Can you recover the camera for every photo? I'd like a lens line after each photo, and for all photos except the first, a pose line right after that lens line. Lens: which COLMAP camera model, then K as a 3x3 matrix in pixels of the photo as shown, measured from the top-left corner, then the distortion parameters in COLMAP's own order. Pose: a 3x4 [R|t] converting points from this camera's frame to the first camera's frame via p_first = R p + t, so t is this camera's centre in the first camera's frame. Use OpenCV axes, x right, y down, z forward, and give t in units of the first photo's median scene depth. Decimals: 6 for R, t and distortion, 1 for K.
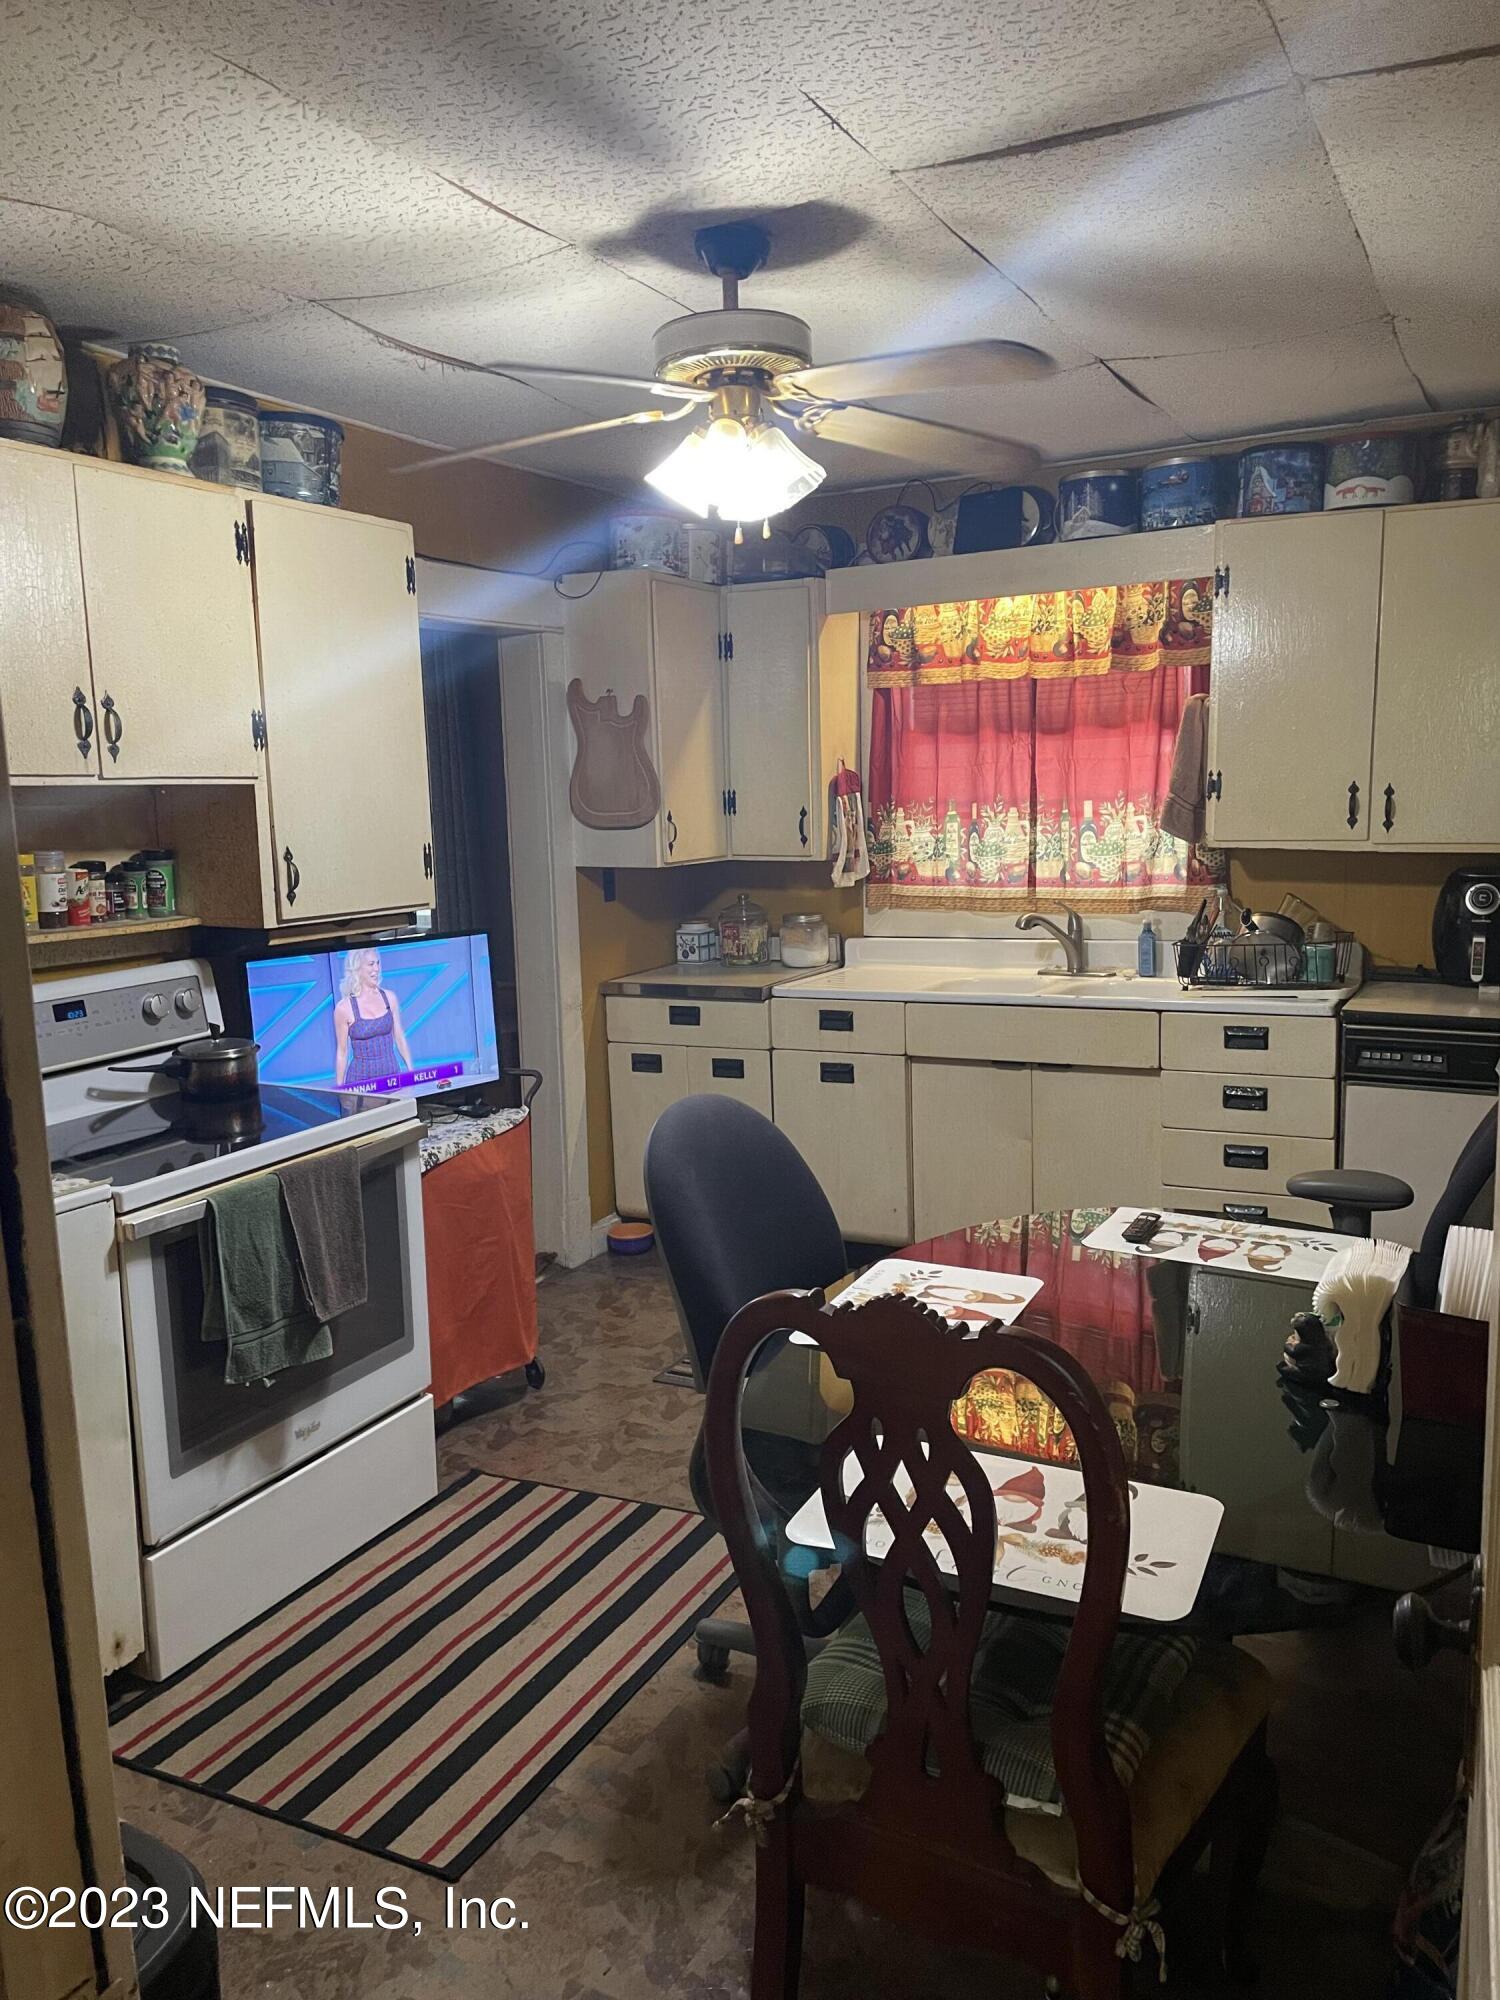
lens RADIAL K [[1558.9, 0, 752.2], [0, 1558.9, 1004.1], [0, 0, 1]] dist [0.045963, -0.016213]
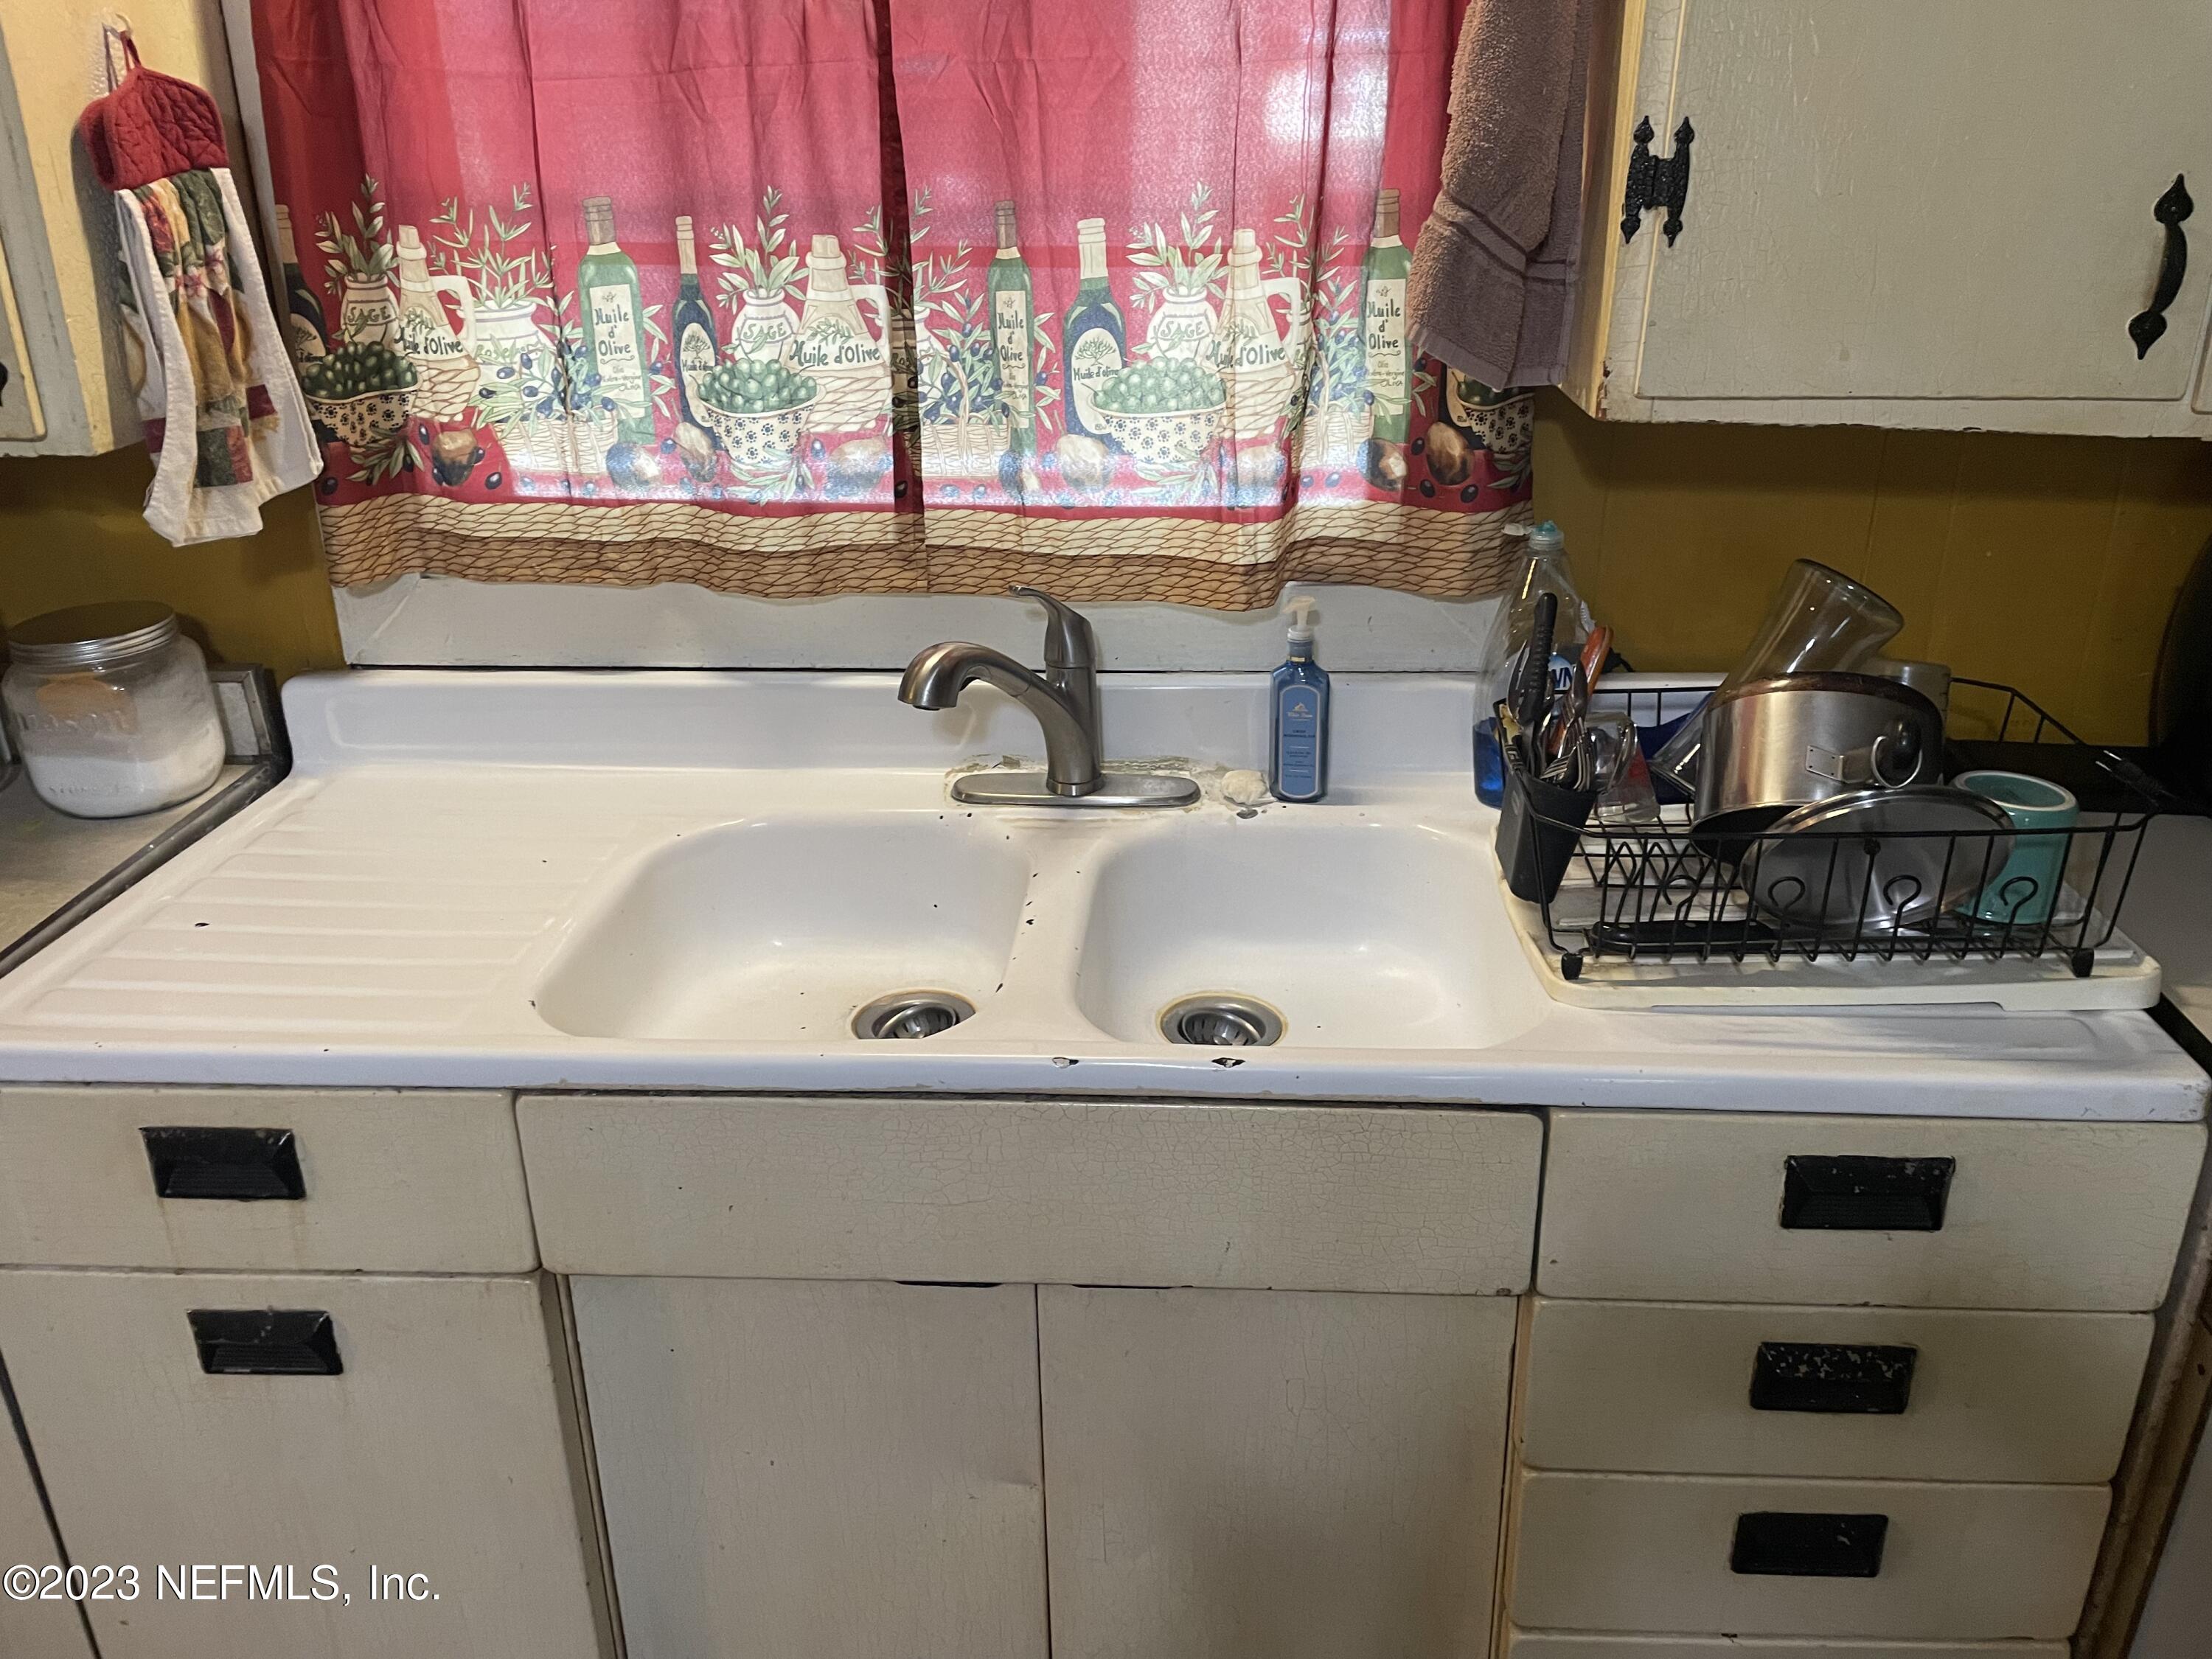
lens RADIAL K [[1724.1, 0, 1166.0], [0, 1724.1, 839.3], [0, 0, 1]] dist [0.045963, -0.016213]
pose [[0.905673, -0.139556, 0.400350, 0.080254], [0.036935, 0.966654, 0.253407, -0.097015], [-0.422365, -0.214717, 0.880627, 0.667447]]
